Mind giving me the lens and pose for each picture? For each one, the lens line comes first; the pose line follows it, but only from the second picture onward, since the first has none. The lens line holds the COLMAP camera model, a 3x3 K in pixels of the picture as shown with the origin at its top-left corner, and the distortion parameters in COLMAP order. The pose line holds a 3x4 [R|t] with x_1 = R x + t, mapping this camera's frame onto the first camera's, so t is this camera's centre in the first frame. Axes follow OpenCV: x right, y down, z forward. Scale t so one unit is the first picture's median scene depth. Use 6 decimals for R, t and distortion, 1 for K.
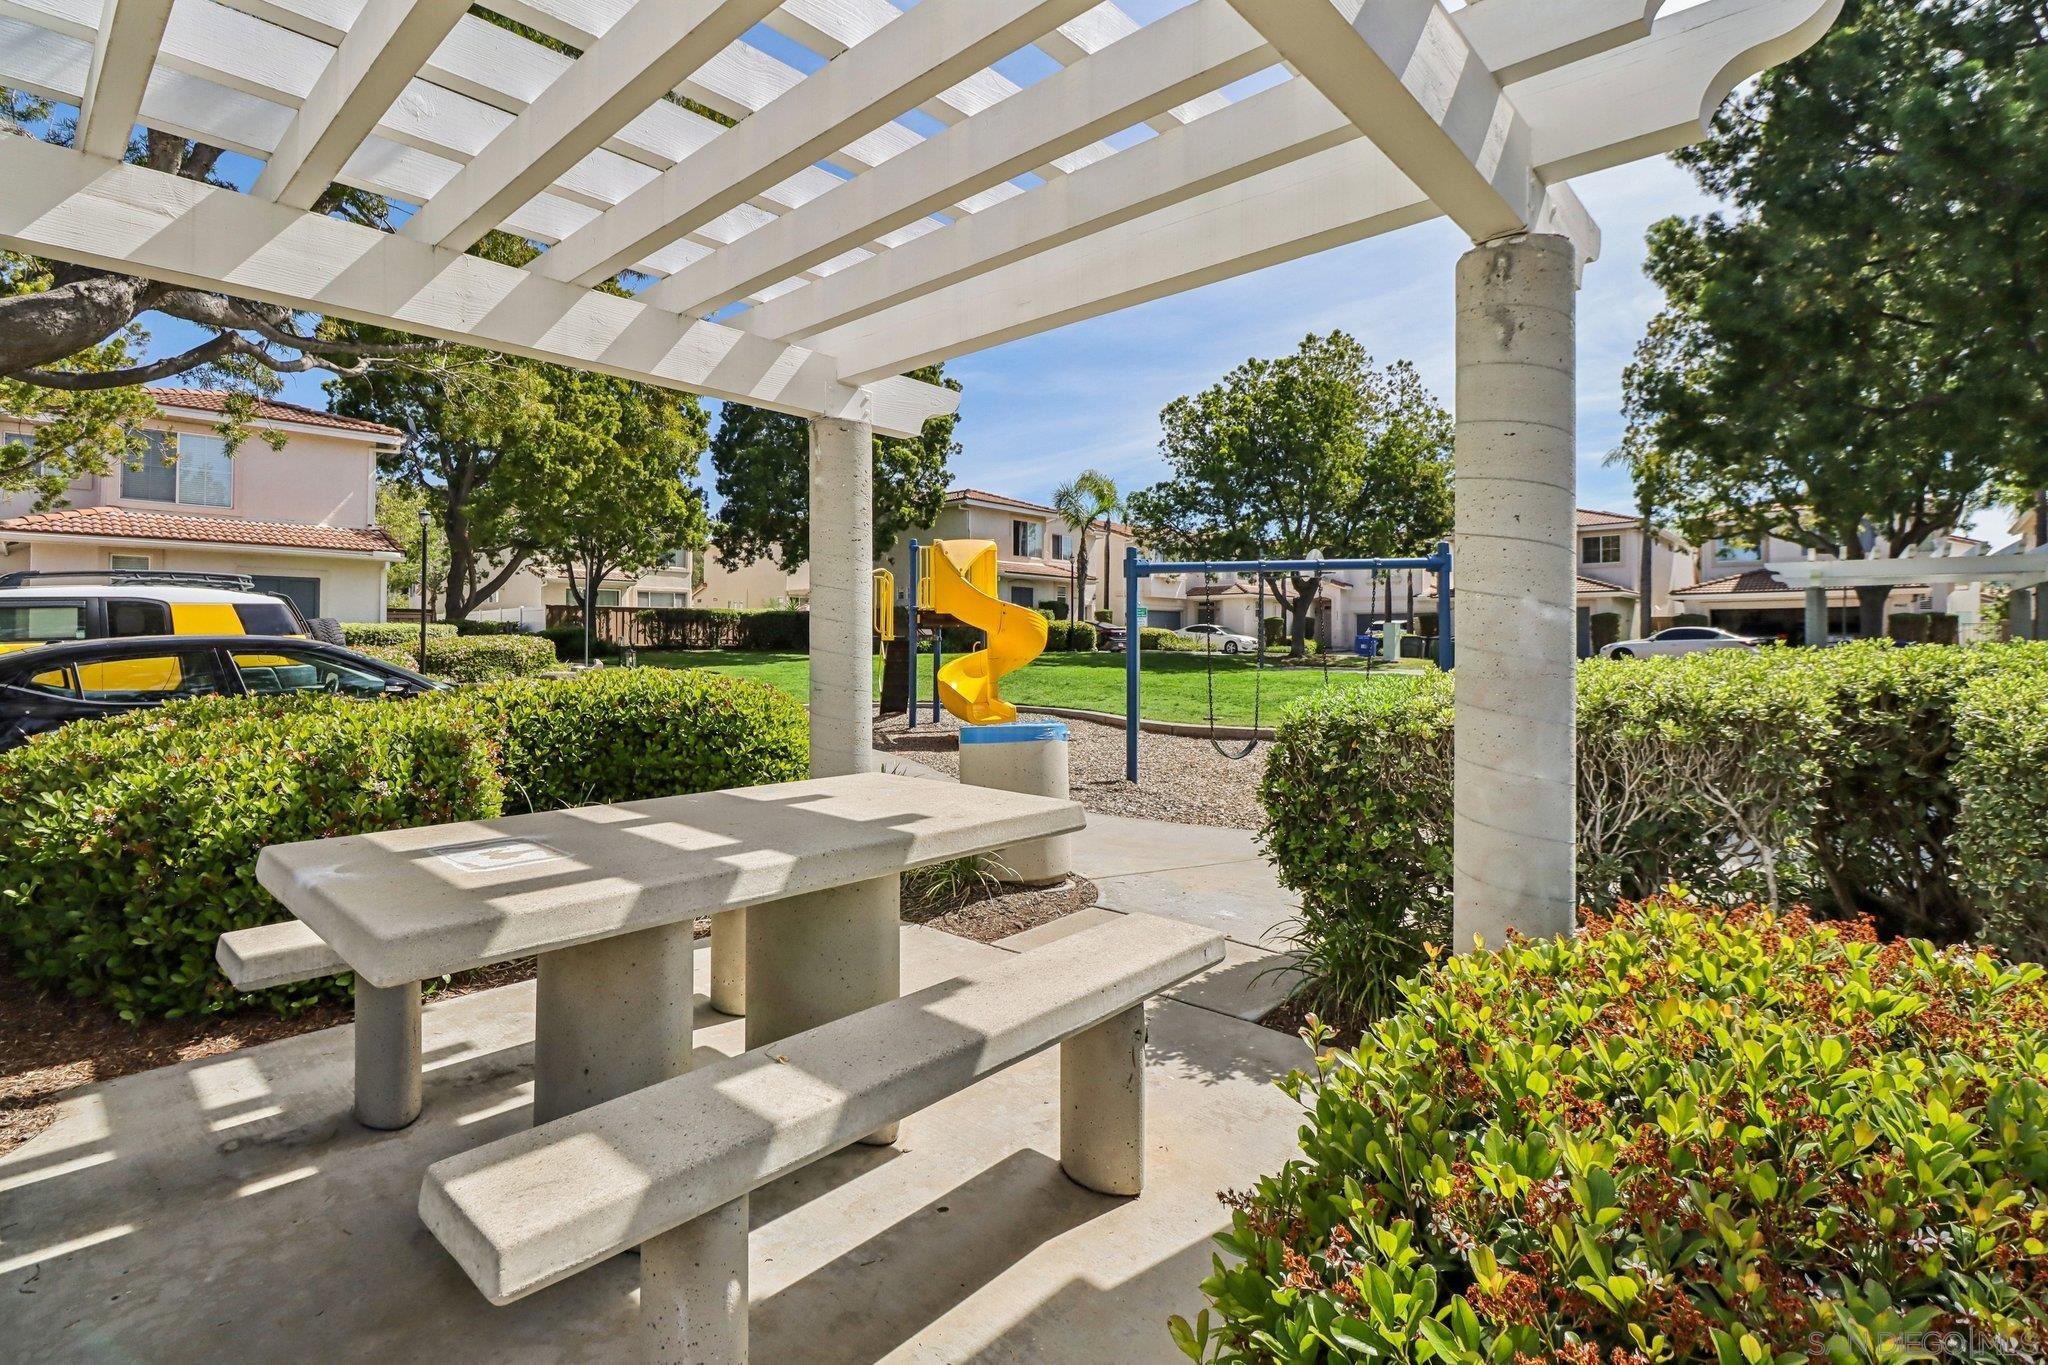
lens RADIAL K [[961.3, 0, 1029.2], [0, 961.3, 644.6], [0, 0, 1]] dist [-0.000703, -0.013969]
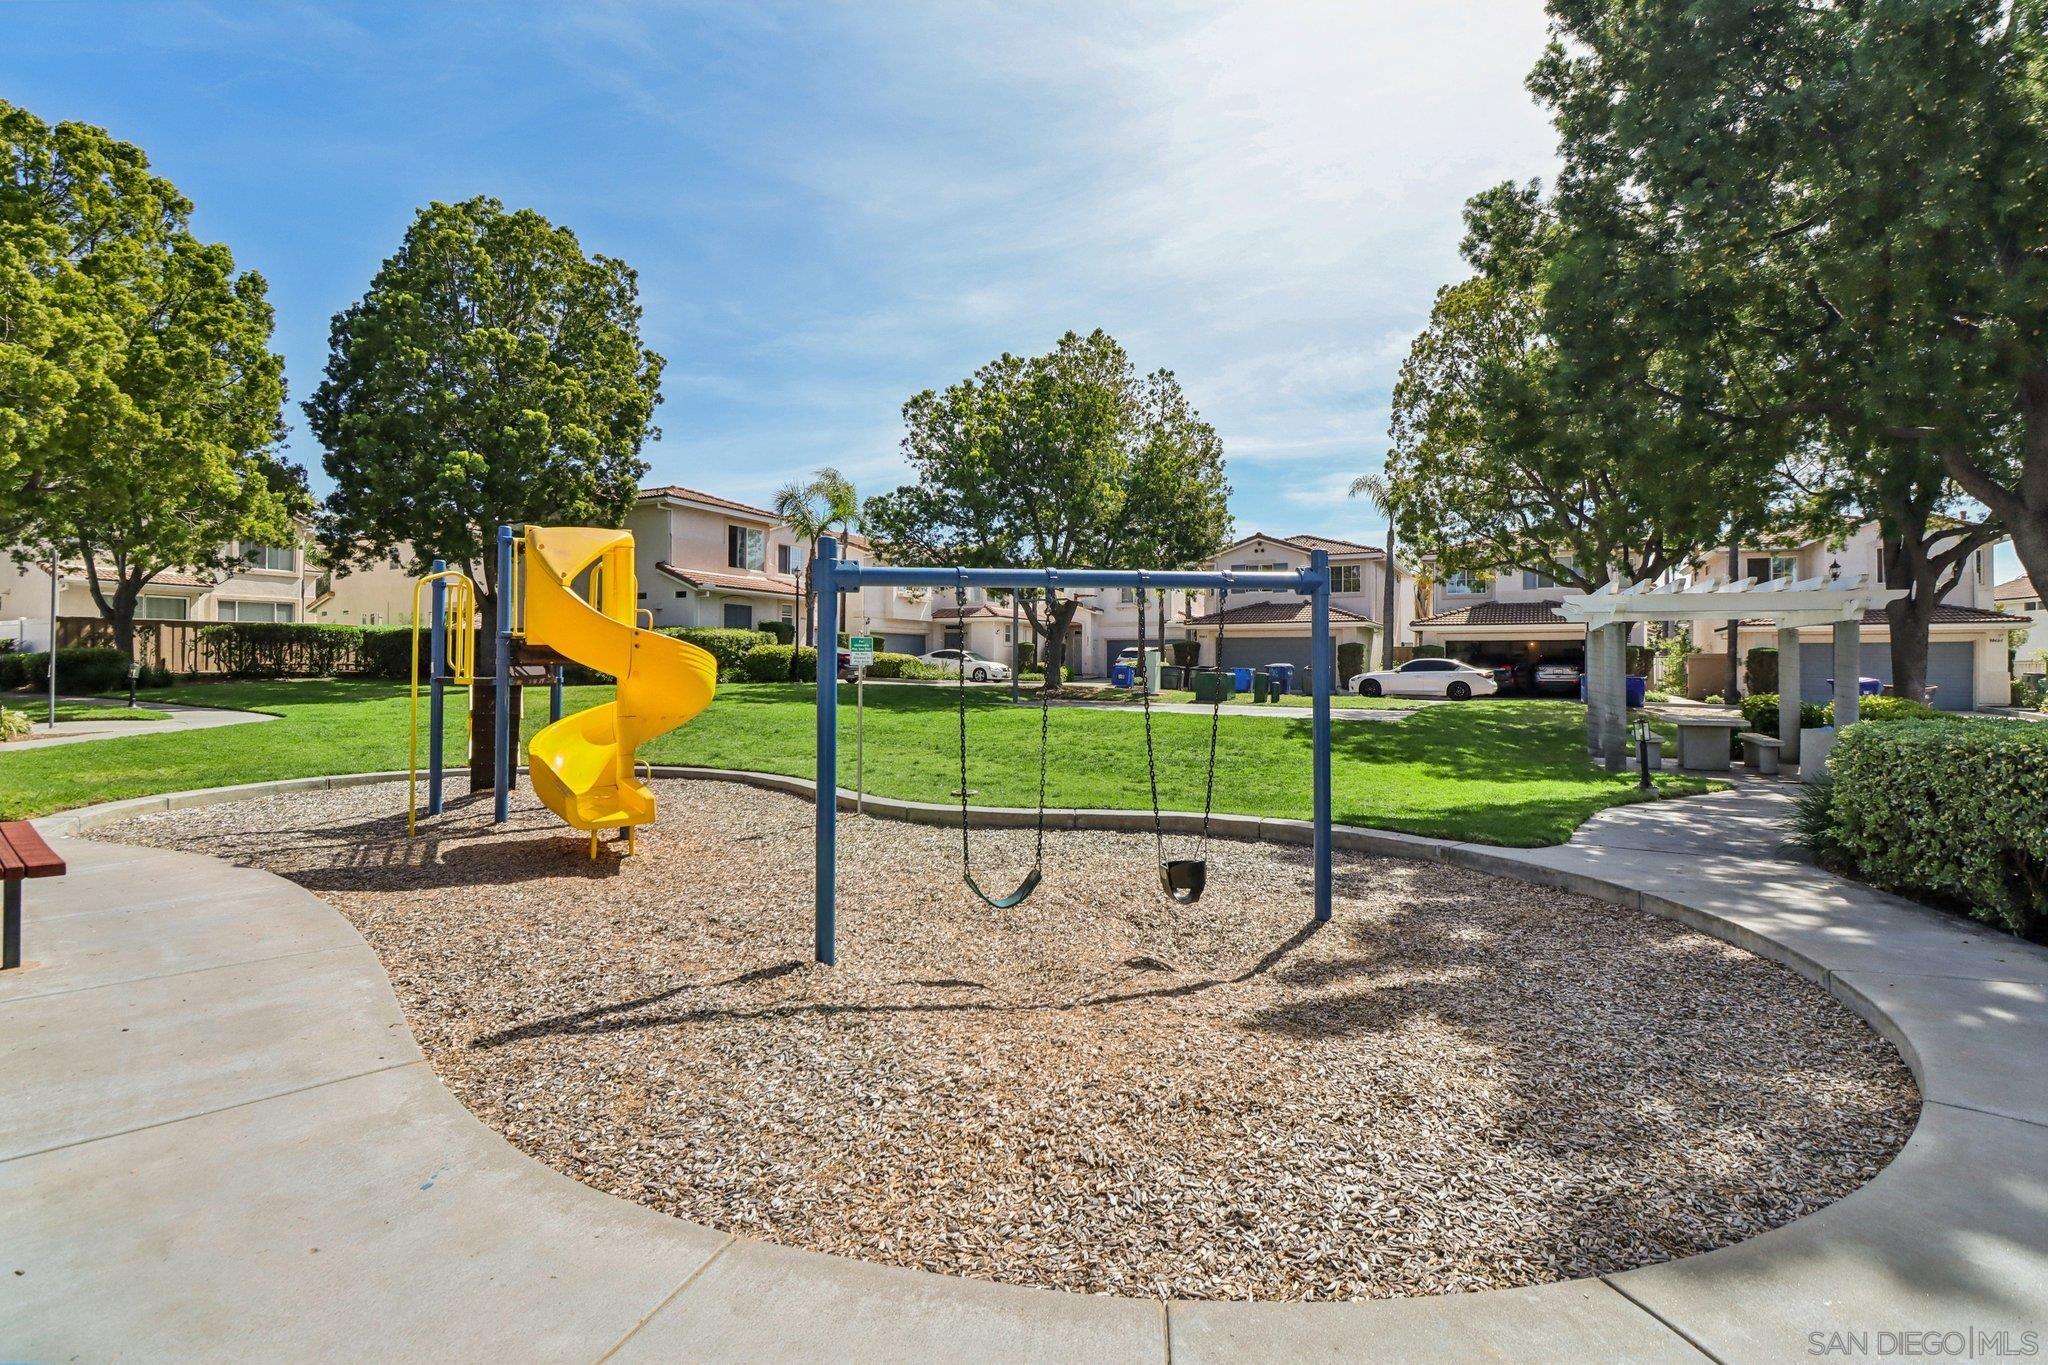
lens RADIAL K [[961.3, 0, 1029.2], [0, 961.3, 644.6], [0, 0, 1]] dist [-0.000703, -0.013969]
pose [[0.965810, 0.009805, 0.259064, 0.023685], [-0.004215, 0.999746, -0.022124, -0.008266], [-0.259216, 0.020275, 0.965607, 0.136781]]
